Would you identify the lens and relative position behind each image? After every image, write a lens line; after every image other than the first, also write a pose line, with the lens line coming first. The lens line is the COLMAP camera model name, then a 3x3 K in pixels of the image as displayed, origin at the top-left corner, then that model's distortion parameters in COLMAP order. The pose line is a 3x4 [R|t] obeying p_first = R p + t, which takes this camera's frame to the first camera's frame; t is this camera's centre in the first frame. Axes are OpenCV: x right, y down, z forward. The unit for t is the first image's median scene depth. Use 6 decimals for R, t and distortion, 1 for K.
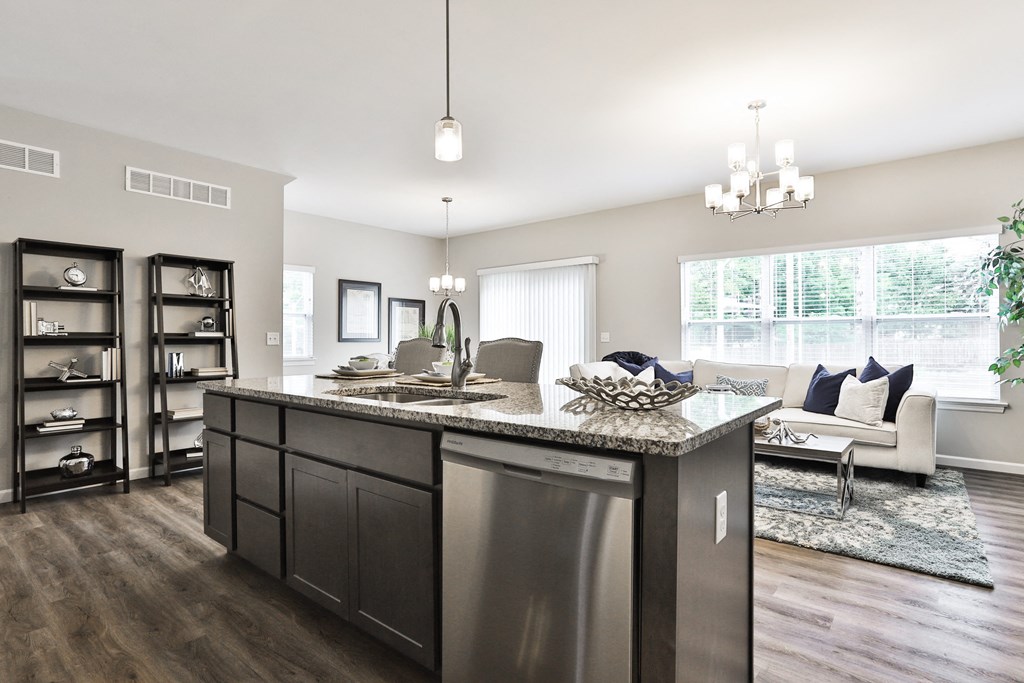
lens RADIAL K [[537.0, 0, 512.0], [0, 537.0, 341.5], [0, 0, 1]] dist [-0.036290, 0.025283]
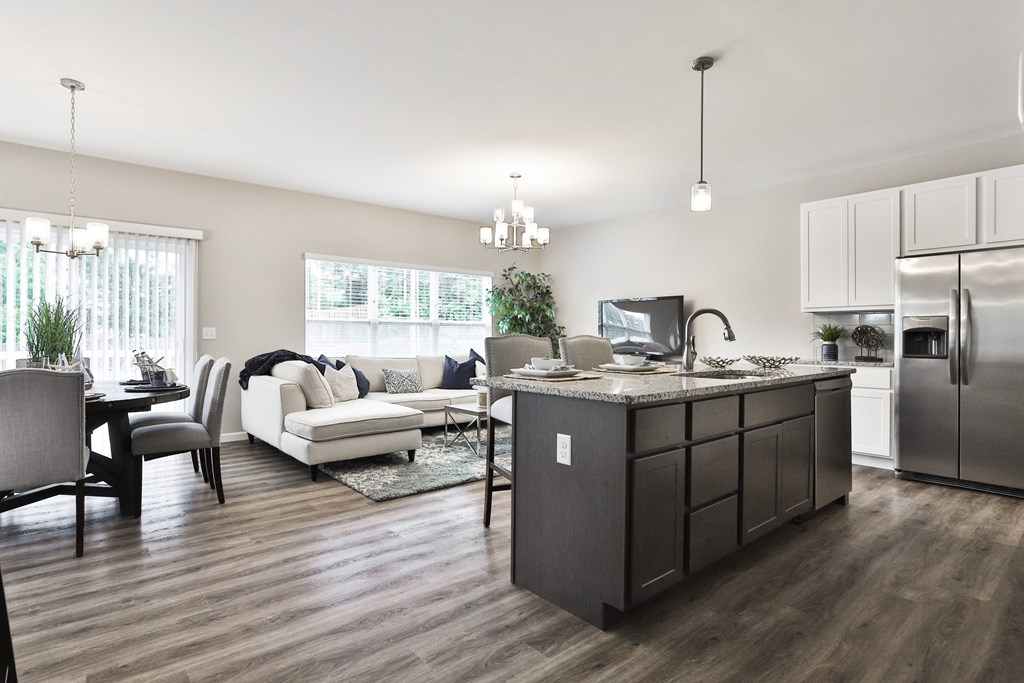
lens RADIAL K [[529.3, 0, 505.2], [0, 529.3, 342.6], [0, 0, 1]] dist [-0.051591, 0.030354]
pose [[0.171950, -0.006581, 0.985084, -0.857394], [0.001925, 0.999978, 0.006344, 0.002008], [-0.985104, 0.000805, 0.171958, 0.690911]]
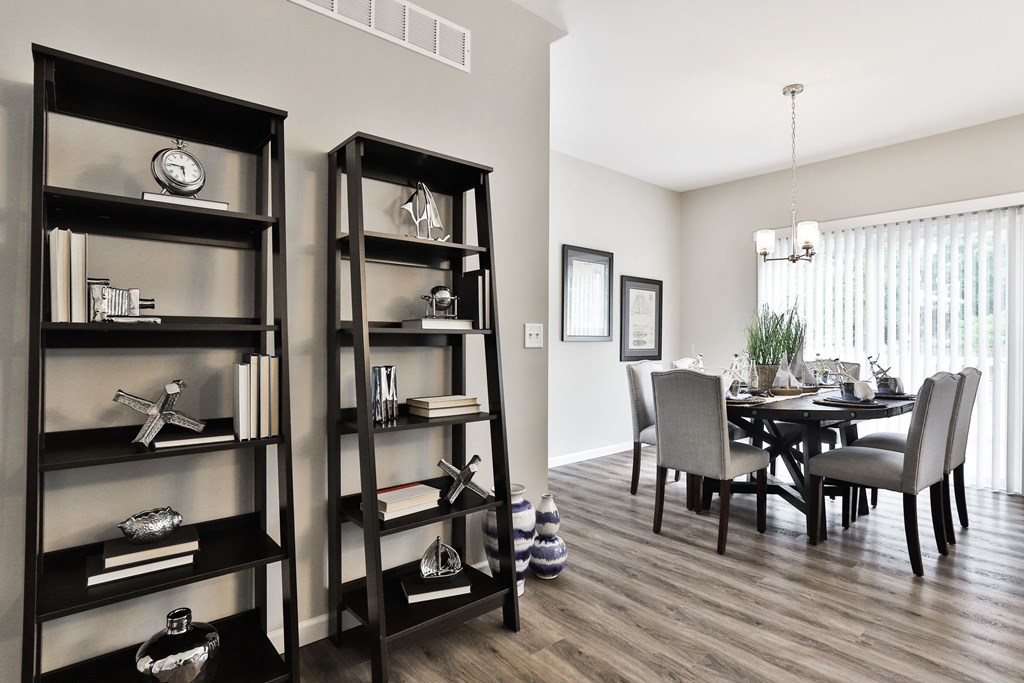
lens RADIAL K [[529.3, 0, 505.2], [0, 529.3, 342.6], [0, 0, 1]] dist [-0.051591, 0.030354]
pose [[0.984461, 0.011680, -0.175215, -0.481204], [-0.010433, 0.999913, 0.008037, -0.002639], [0.175293, -0.006084, 0.984497, 0.616227]]
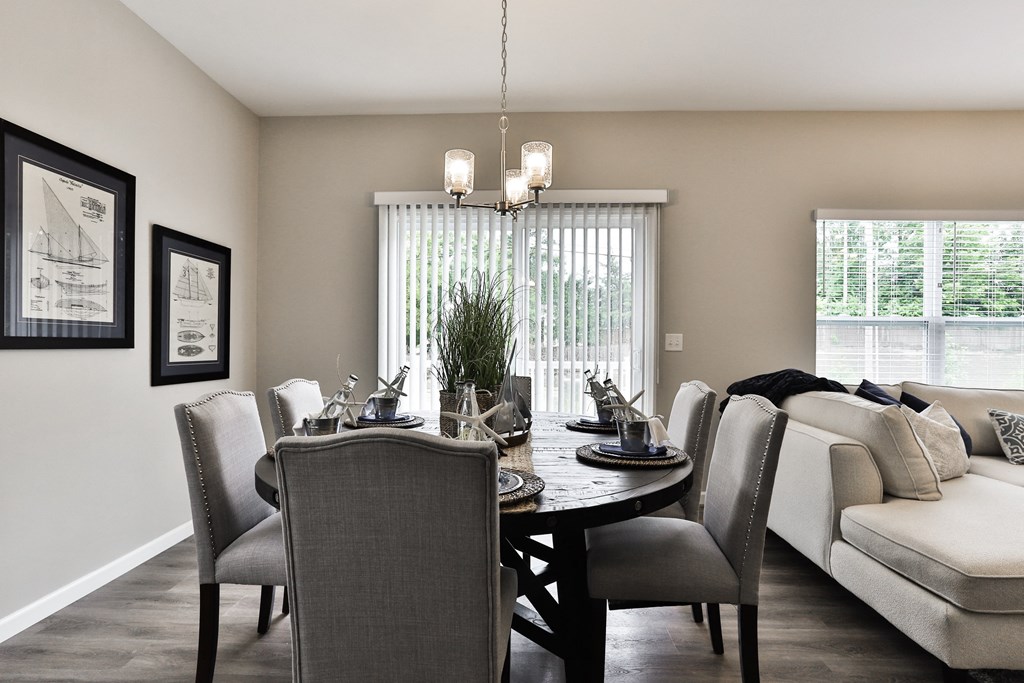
lens RADIAL K [[529.3, 0, 505.2], [0, 529.3, 342.6], [0, 0, 1]] dist [-0.051591, 0.030354]
pose [[0.796058, 0.007181, 0.605177, -0.474371], [-0.004900, 0.999973, -0.005420, -0.004869], [-0.605200, 0.001349, 0.796072, 1.100794]]
